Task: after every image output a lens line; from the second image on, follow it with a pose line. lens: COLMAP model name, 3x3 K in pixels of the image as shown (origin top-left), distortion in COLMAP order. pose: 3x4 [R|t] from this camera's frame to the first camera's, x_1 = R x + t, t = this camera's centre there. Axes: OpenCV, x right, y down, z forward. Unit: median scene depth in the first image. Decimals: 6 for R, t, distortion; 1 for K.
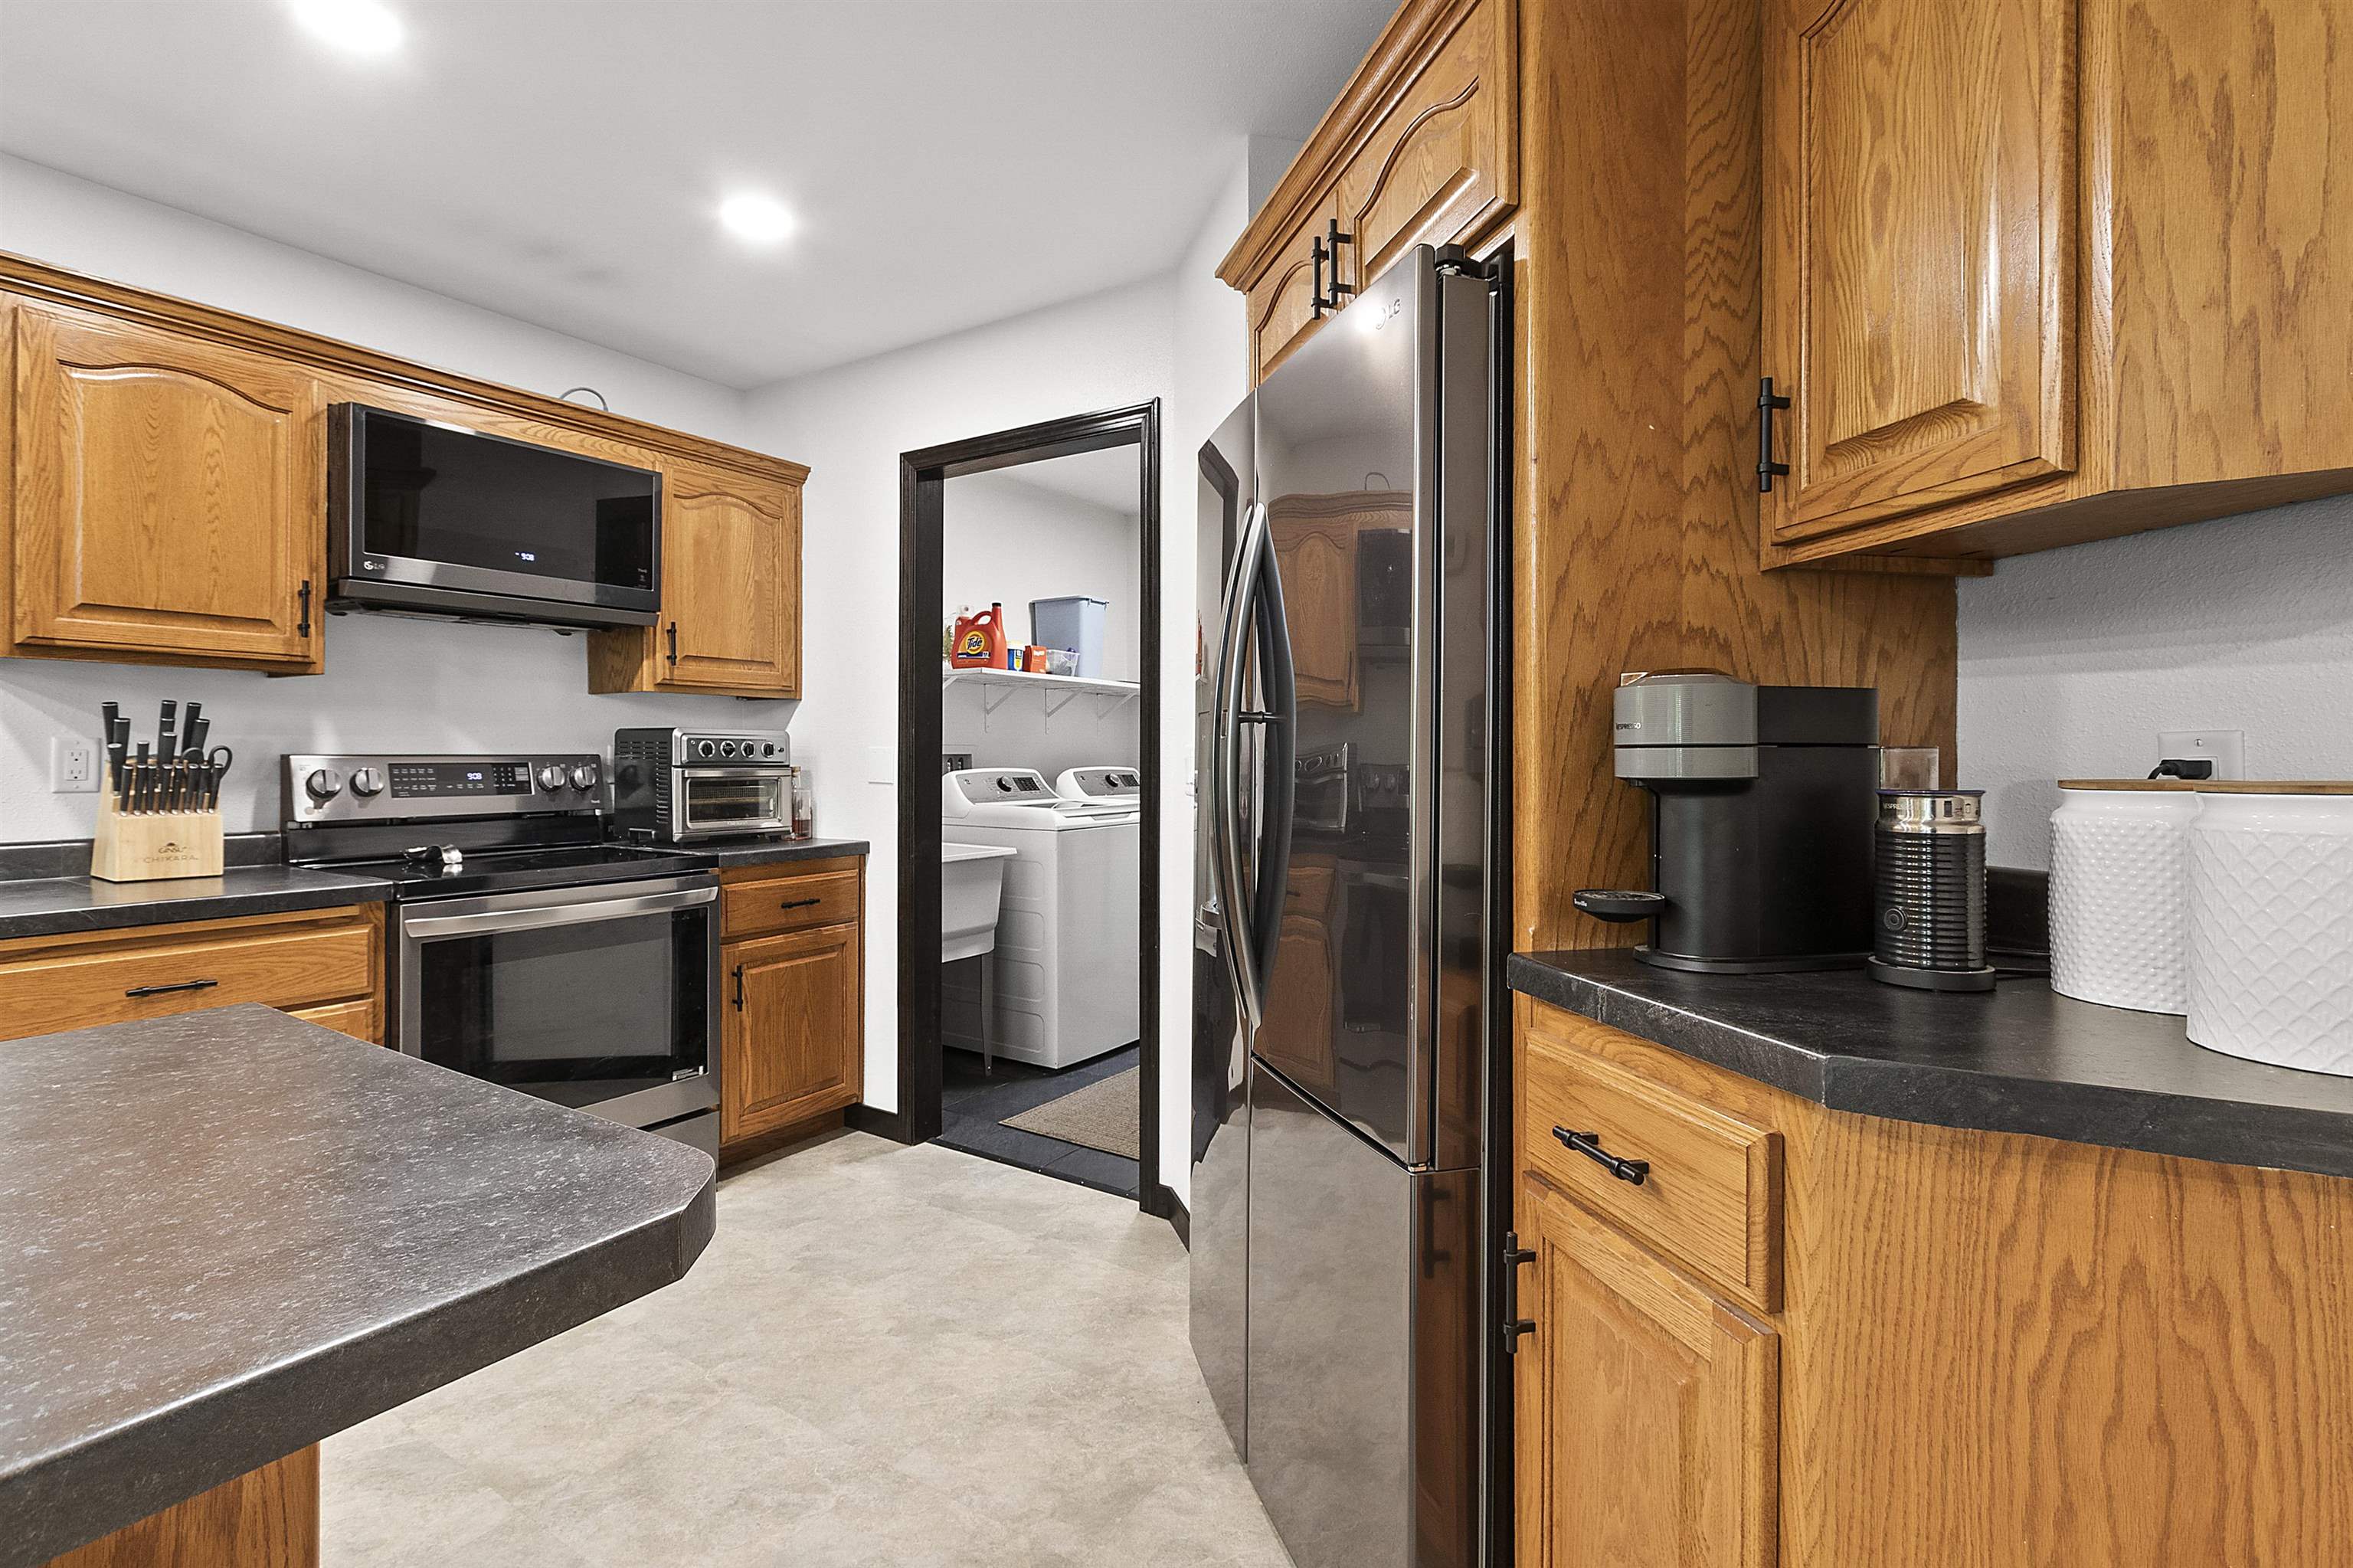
lens RADIAL K [[1080.8, 0, 1168.0], [0, 1080.8, 760.0], [0, 0, 1]] dist [0.003192, -0.006478]
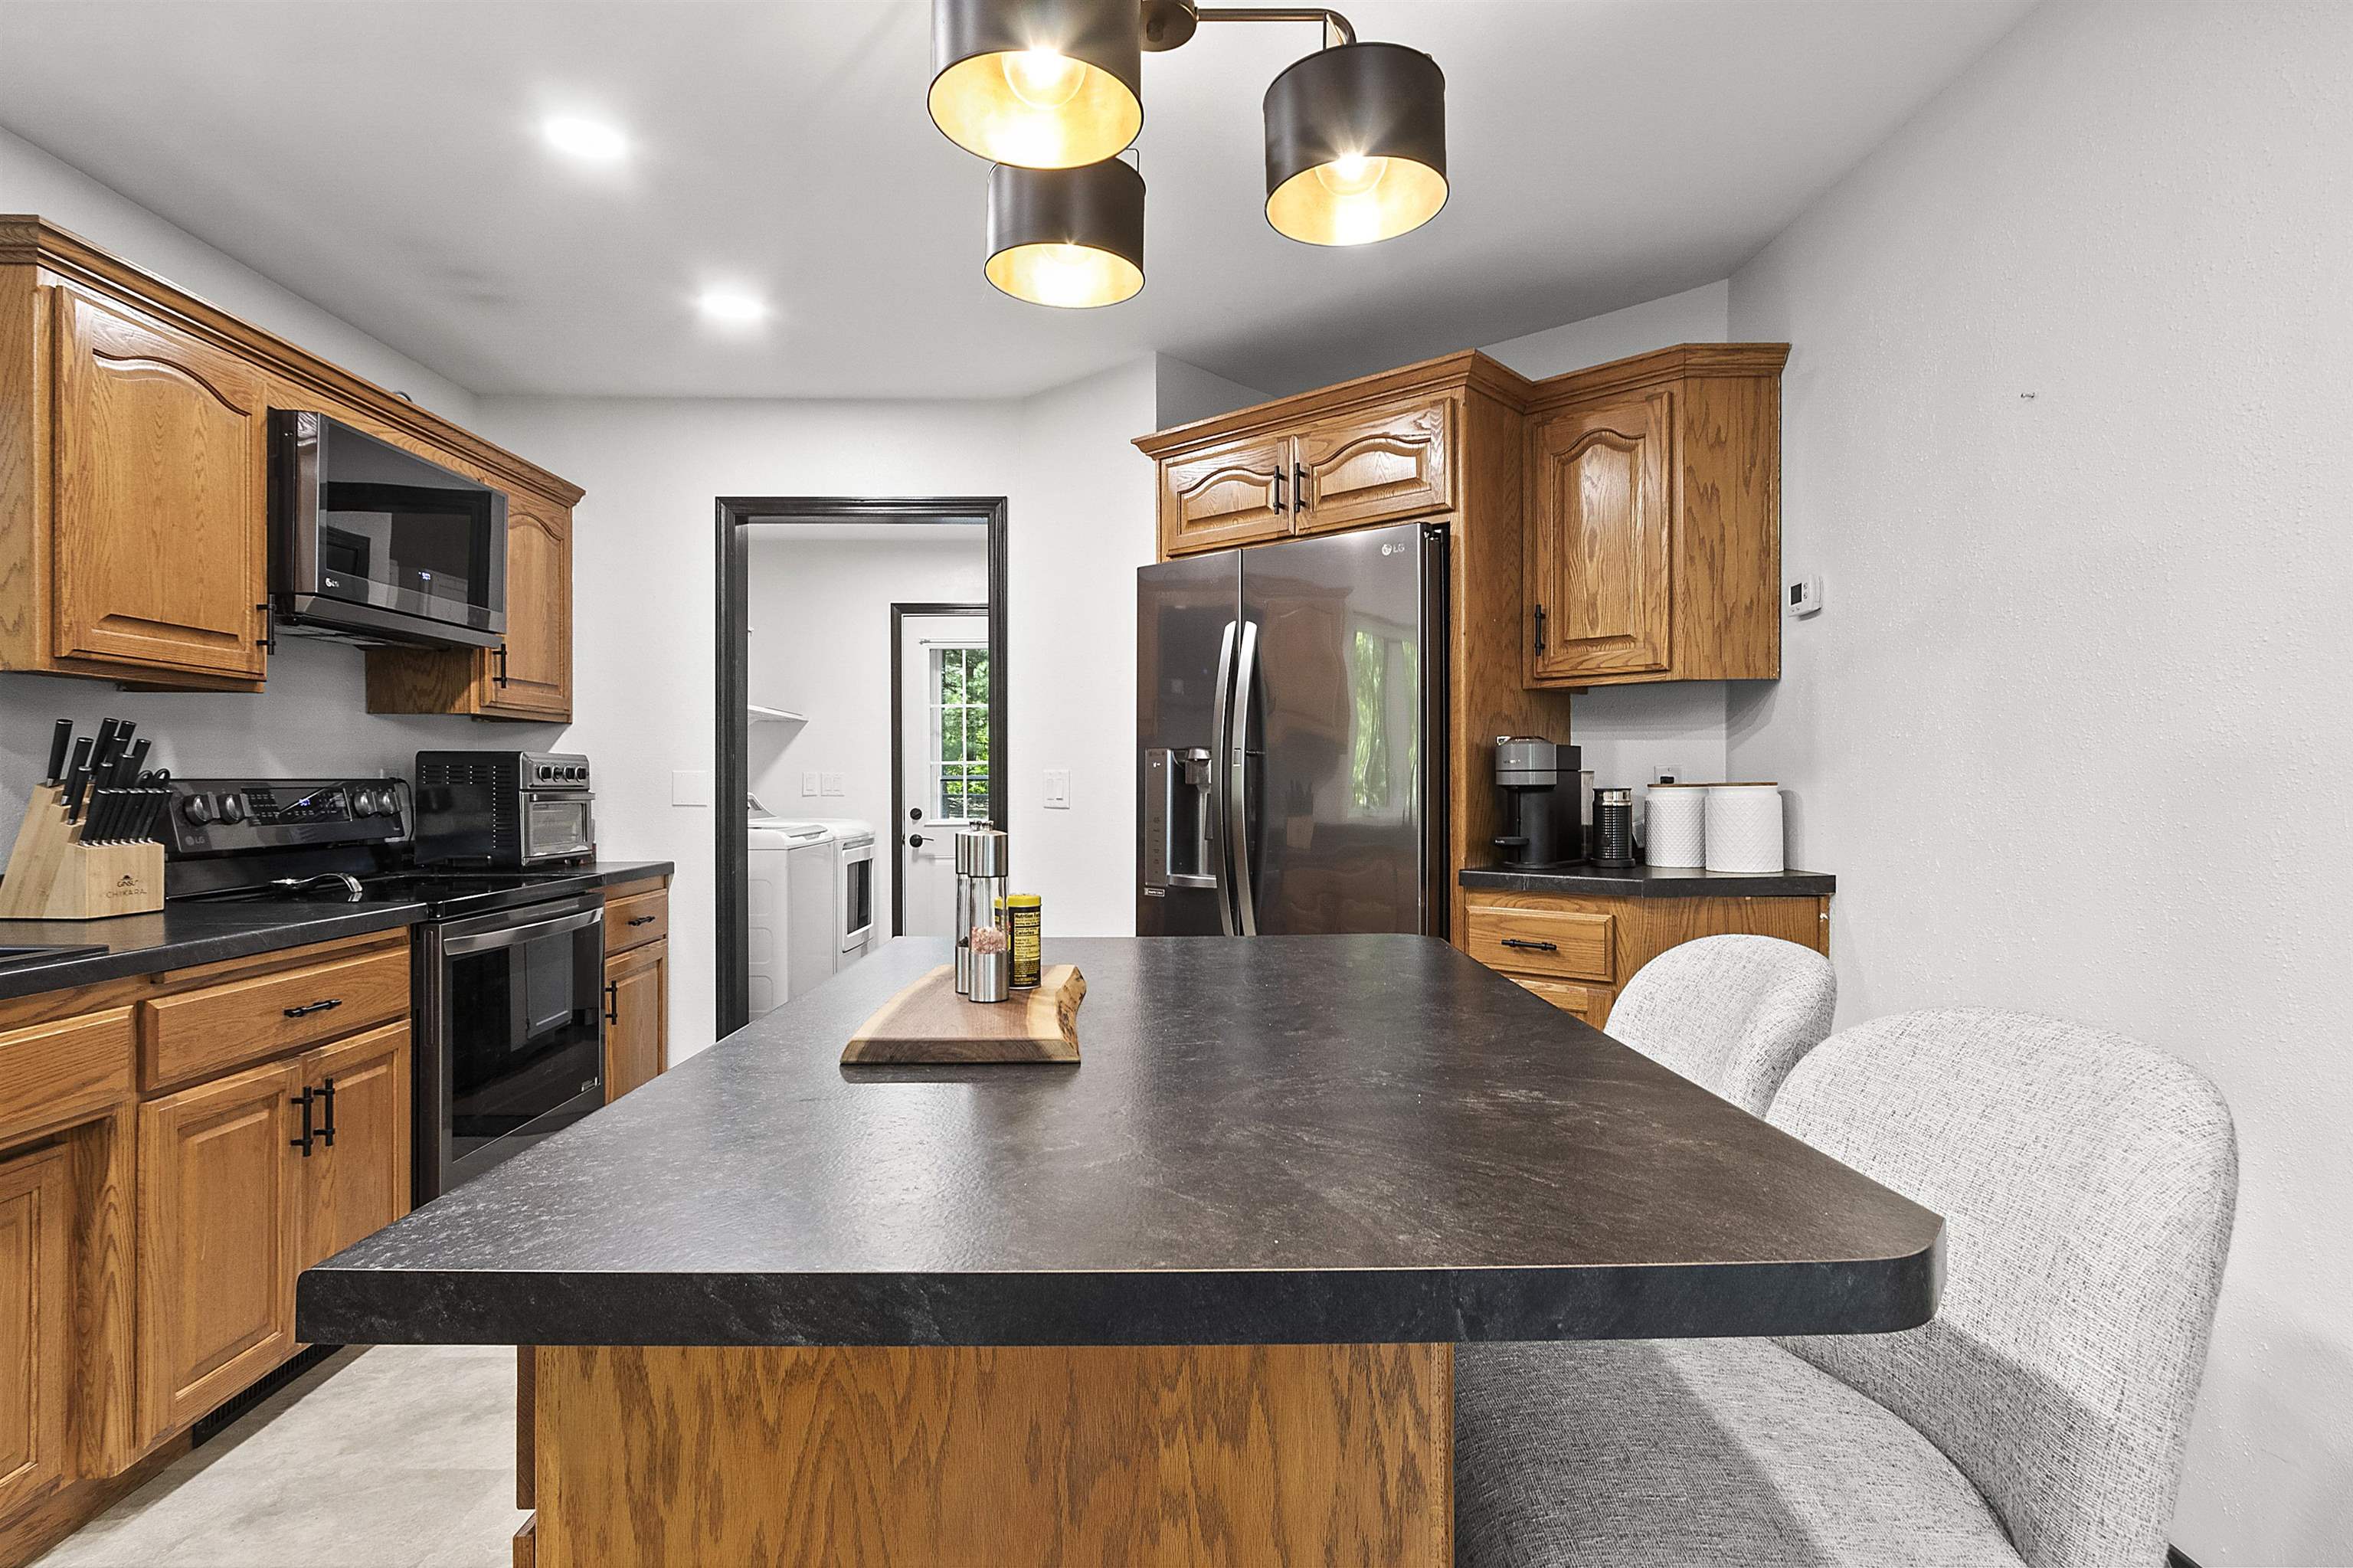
lens RADIAL K [[1177.5, 0, 1176.5], [0, 1177.5, 784.0], [0, 0, 1]] dist [-0.001798, -0.000700]
pose [[0.832664, -0.004924, 0.553756, -0.742302], [0.006154, 0.999981, -0.000363, 0.005494], [-0.553744, 0.003710, 0.832679, -0.315264]]
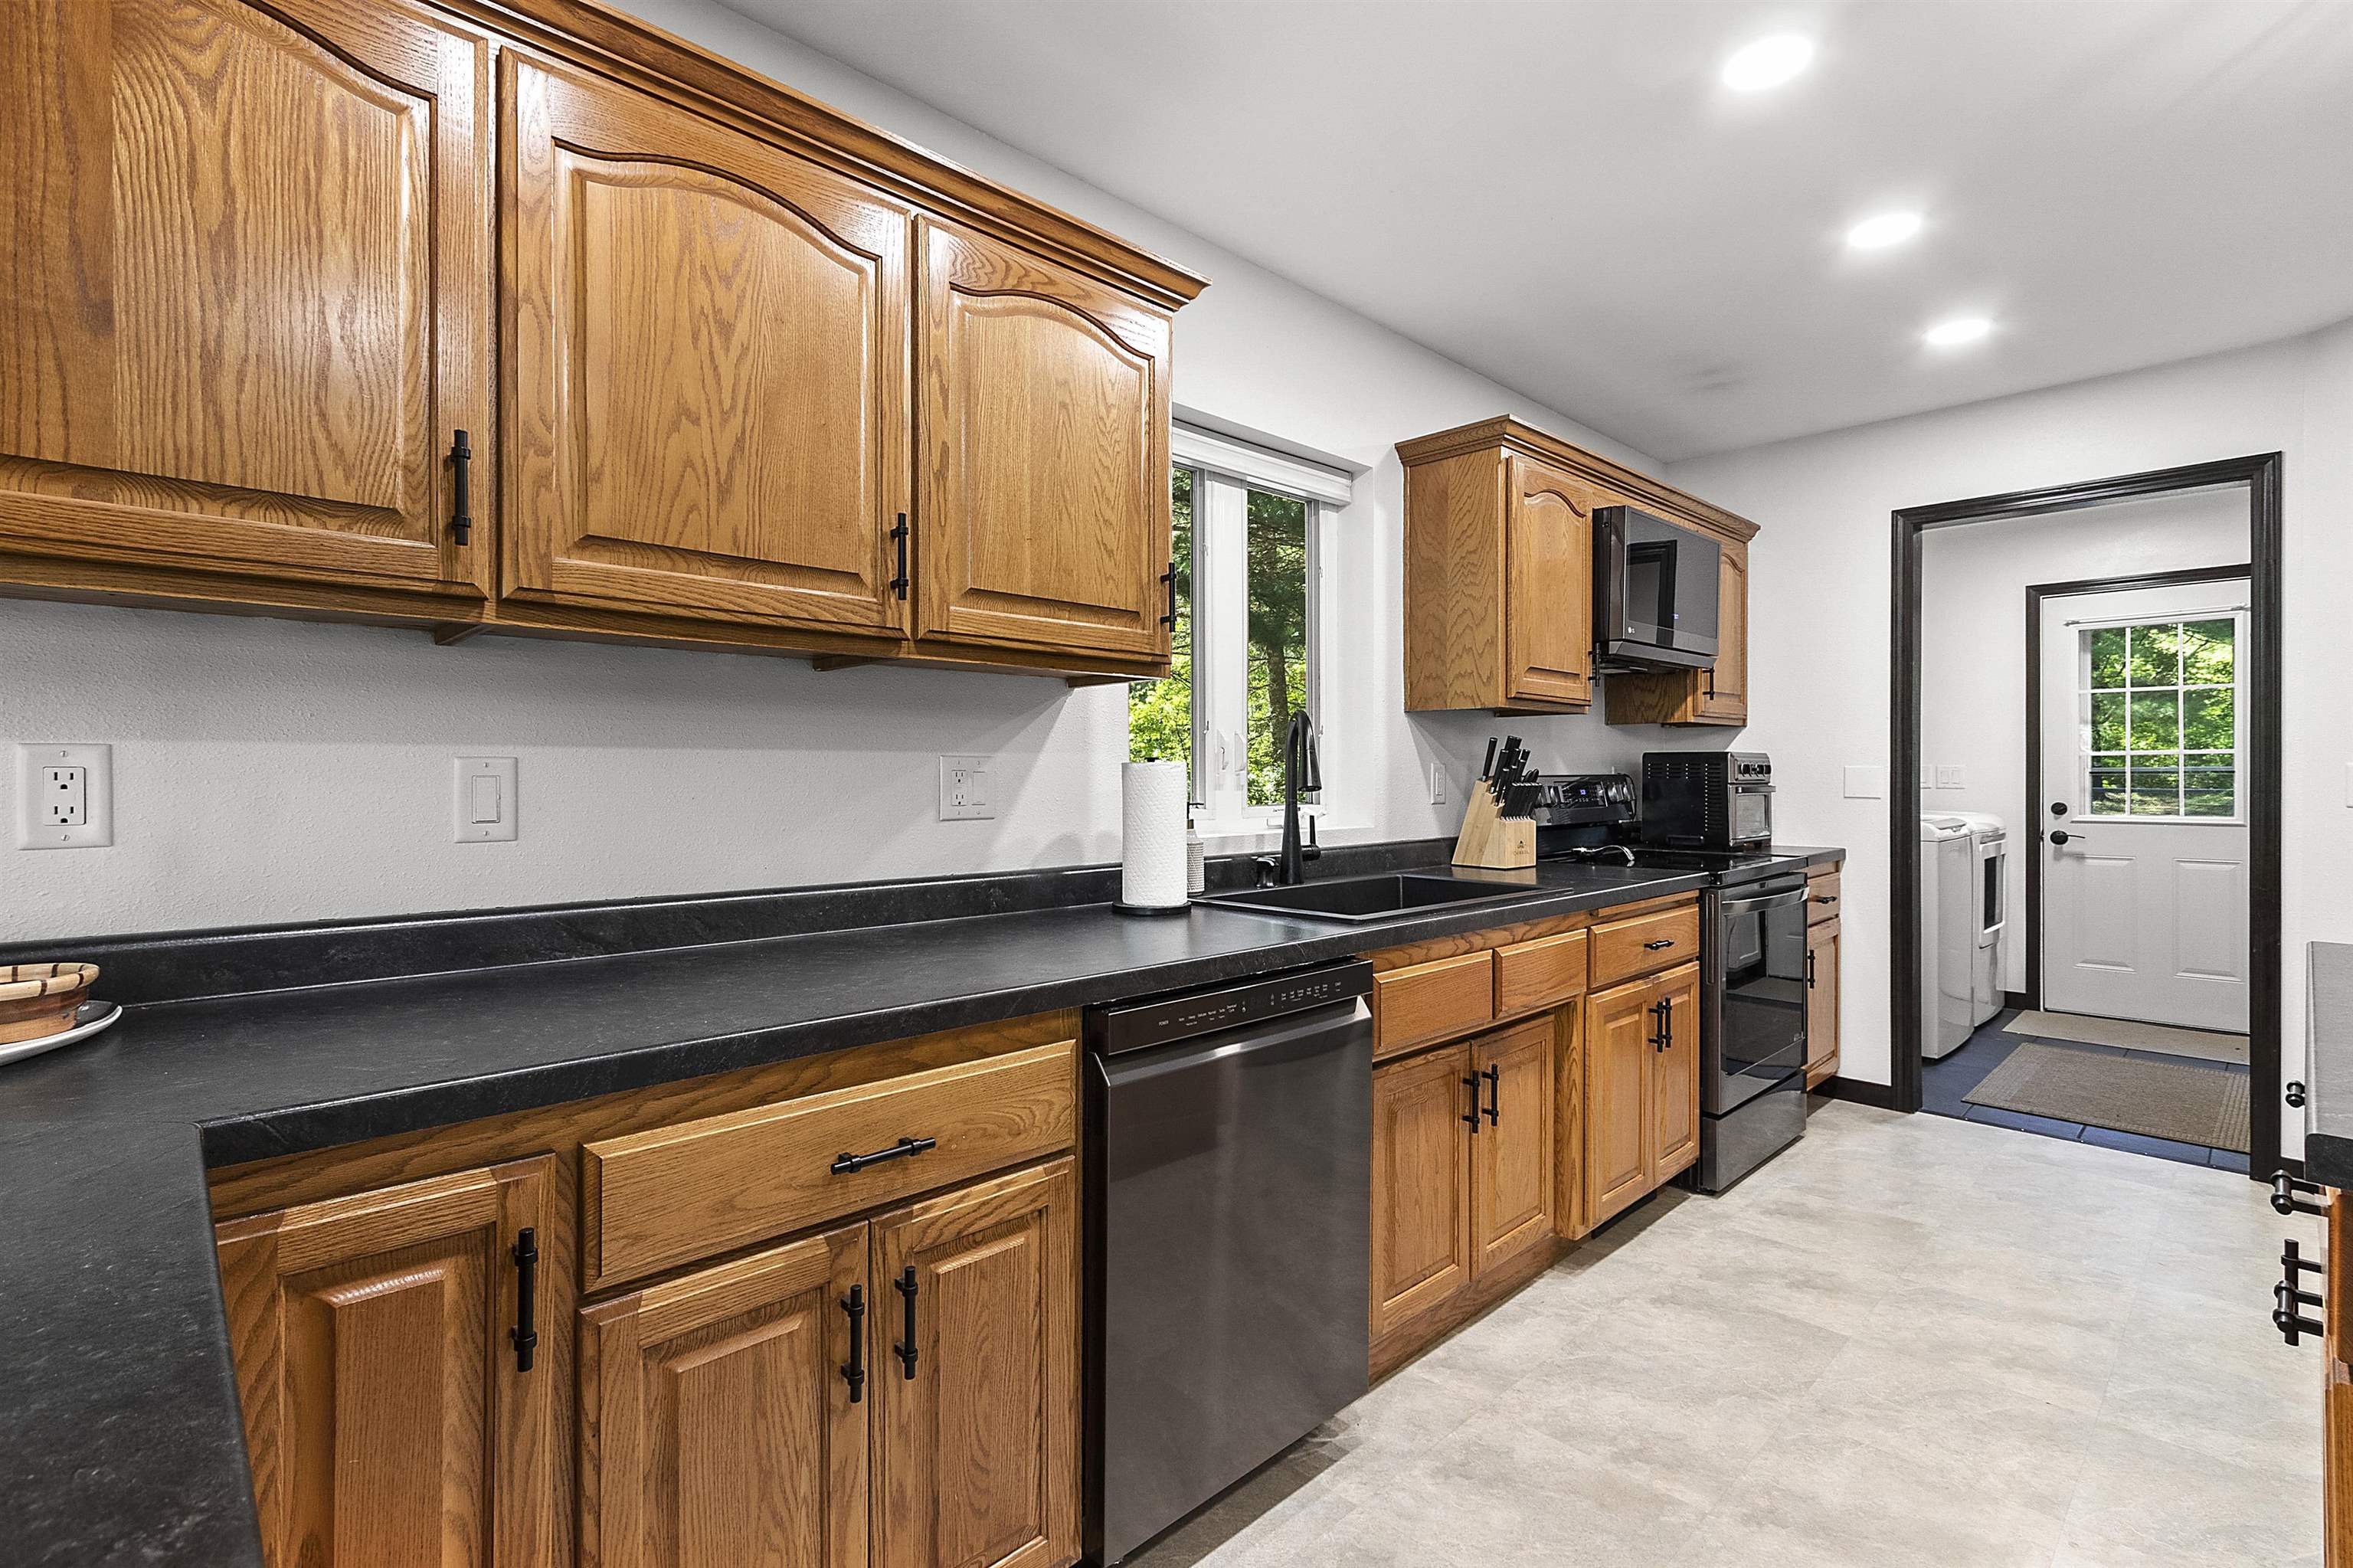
lens RADIAL K [[1068.8, 0, 1176.5], [0, 1068.8, 784.0], [0, 0, 1]] dist [0.009240, -0.006181]
pose [[0.971926, -0.003003, -0.235268, -1.037667], [0.004277, 0.999979, 0.004905, -0.003328], [0.235248, -0.005774, 0.971918, -0.409745]]
